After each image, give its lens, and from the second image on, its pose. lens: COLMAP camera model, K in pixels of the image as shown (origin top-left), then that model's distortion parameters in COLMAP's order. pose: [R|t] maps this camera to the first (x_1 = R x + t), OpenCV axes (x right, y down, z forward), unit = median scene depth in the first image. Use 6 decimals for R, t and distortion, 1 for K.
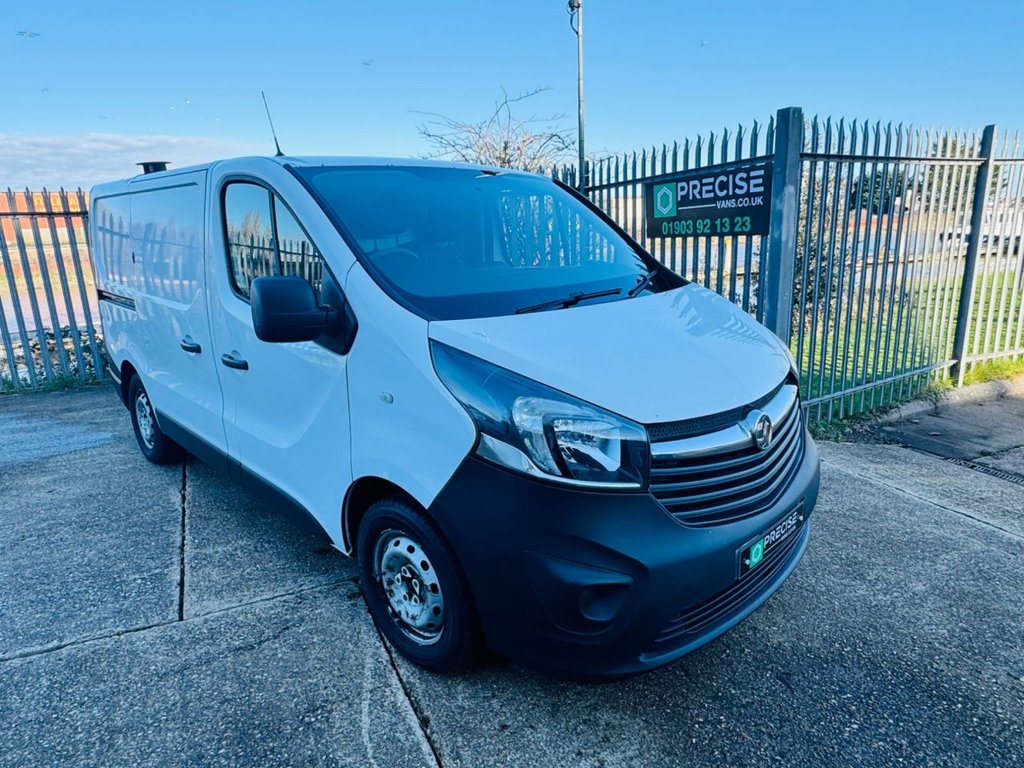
lens RADIAL K [[638.8, 0, 507.5], [0, 638.8, 387.9], [0, 0, 1]] dist [-0.000296, 0.000513]
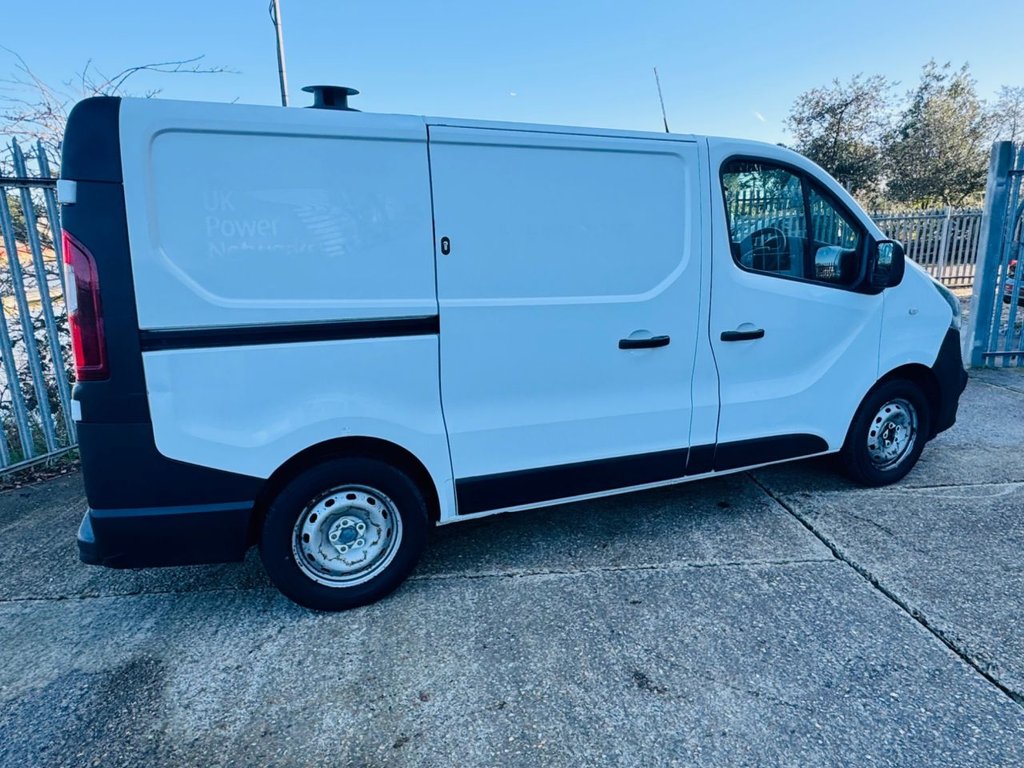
lens RADIAL K [[638.7, 0, 505.7], [0, 638.7, 386.3], [0, 0, 1]] dist [-0.000370, 0.000722]
pose [[0.369733, -0.194926, 0.908461, -1.386740], [0.238184, 0.964958, 0.110110, -0.150295], [-0.898090, 0.175670, 0.403205, 0.860876]]
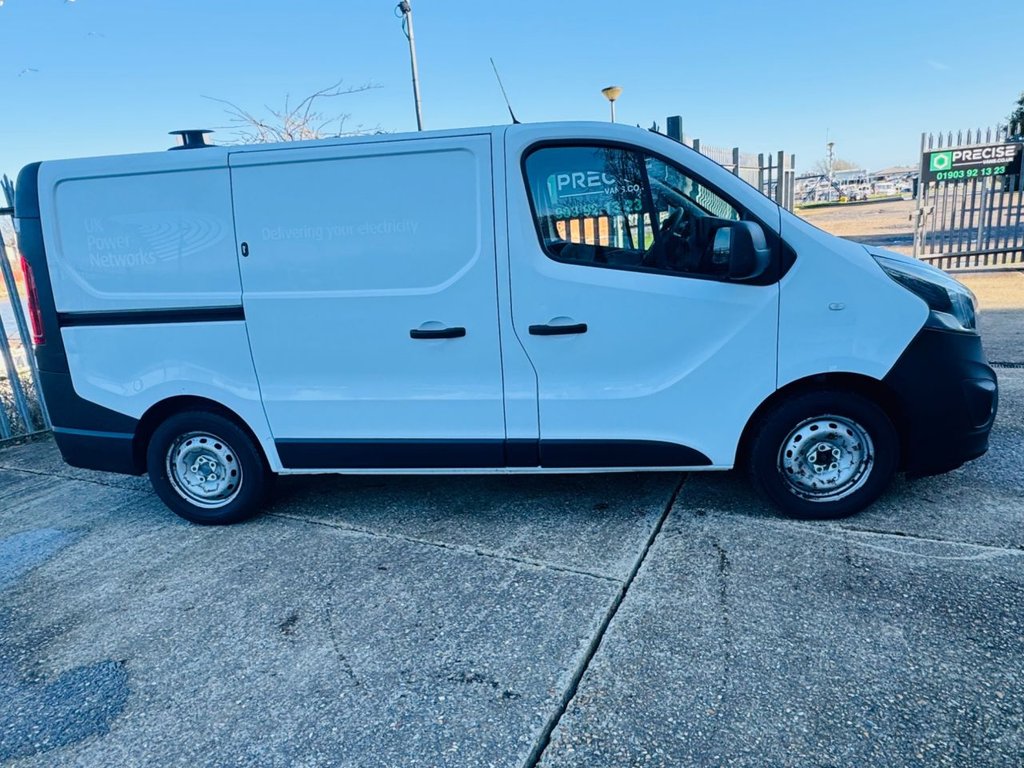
lens RADIAL K [[638.7, 0, 504.2], [0, 638.7, 384.6], [0, 0, 1]] dist [-0.002383, 0.002208]
pose [[0.777609, -0.185212, 0.600850, -1.002427], [0.202964, 0.978412, 0.038923, -0.010744], [-0.595089, 0.091684, 0.798413, 0.248077]]
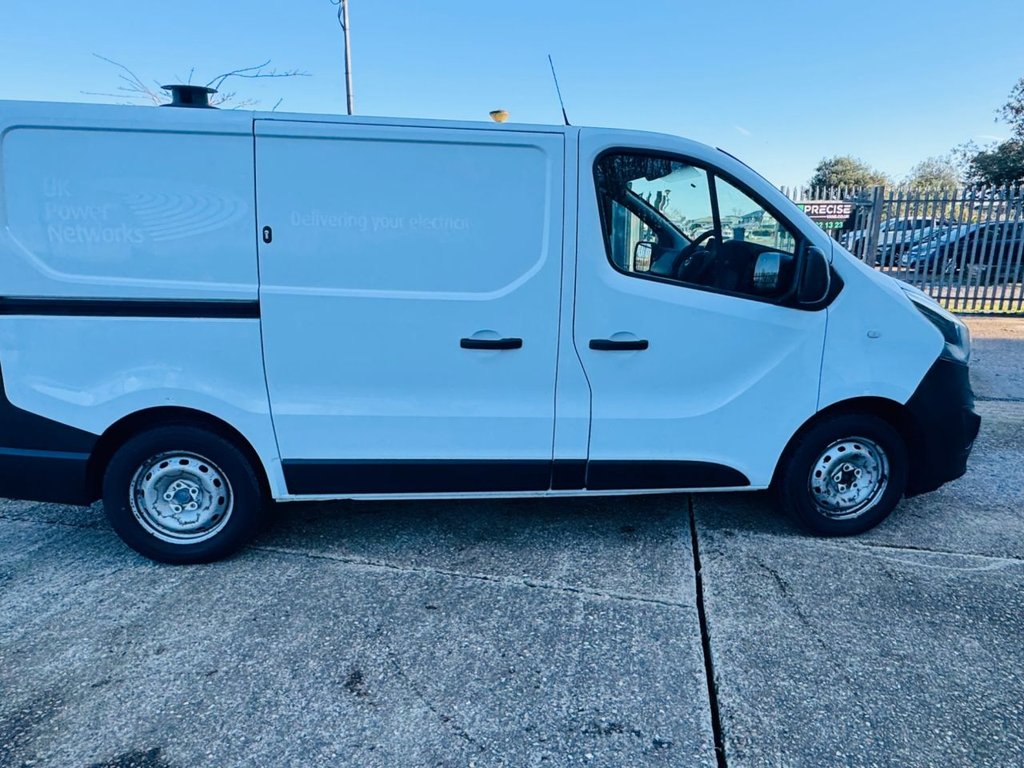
lens RADIAL K [[639.2, 0, 503.8], [0, 639.2, 386.3], [0, 0, 1]] dist [-0.003052, 0.002731]
pose [[0.613398, -0.150611, 0.775280, -1.159139], [0.167391, 0.984139, 0.058746, -0.057975], [-0.771831, 0.093740, 0.628879, 0.497611]]
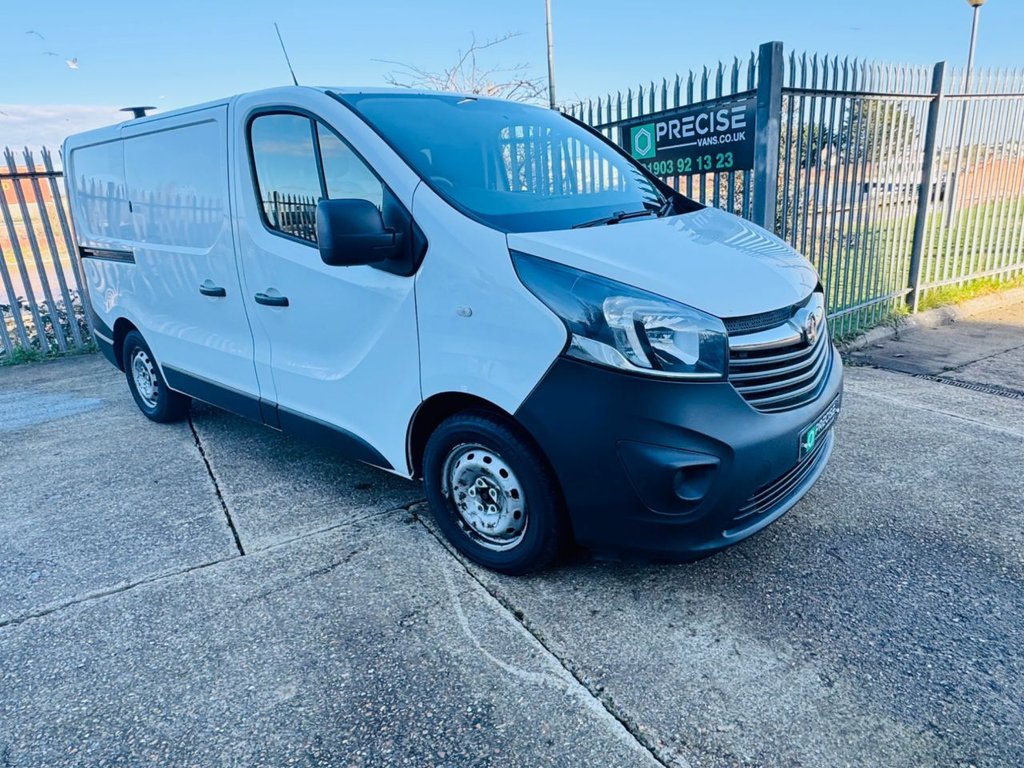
lens RADIAL K [[638.7, 0, 504.2], [0, 638.7, 384.6], [0, 0, 1]] dist [-0.002383, 0.002208]
pose [[0.994933, -0.056214, 0.083360, -0.142560], [0.052273, 0.997443, 0.048730, 0.056295], [-0.085886, -0.044126, 0.995327, -0.024676]]
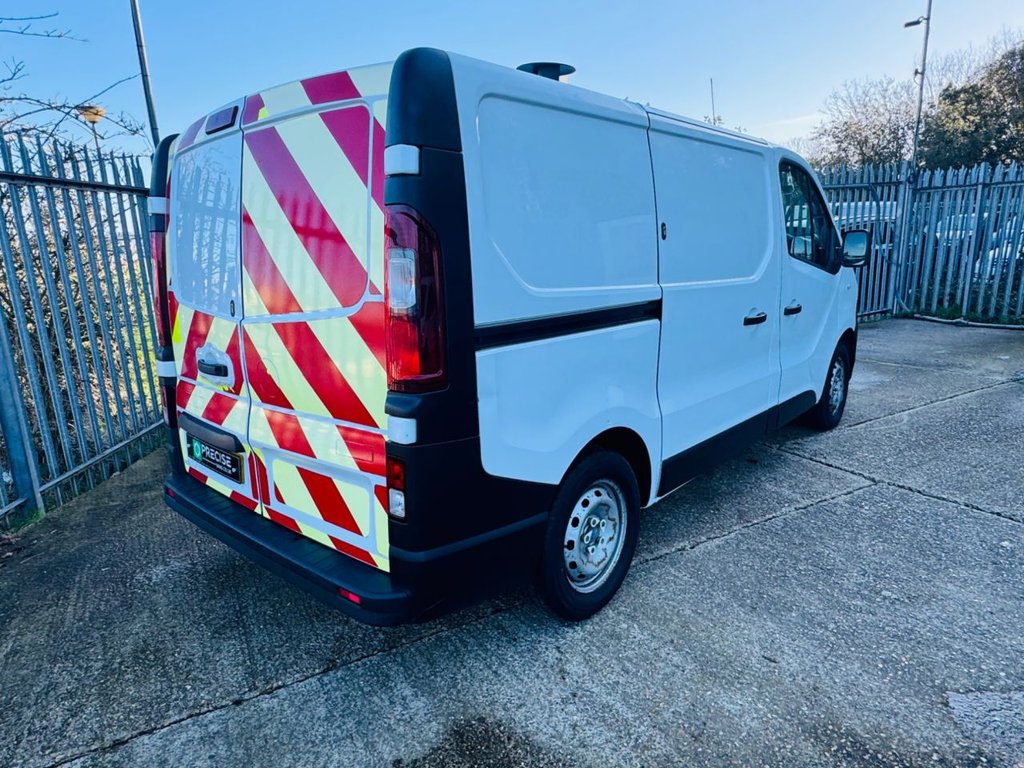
lens RADIAL K [[638.7, 0, 504.2], [0, 638.7, 384.6], [0, 0, 1]] dist [-0.002383, 0.002208]
pose [[-0.061076, -0.189483, 0.979983, -1.473891], [0.282331, 0.938440, 0.199047, -0.277101], [-0.957371, 0.288836, -0.003819, 1.435662]]
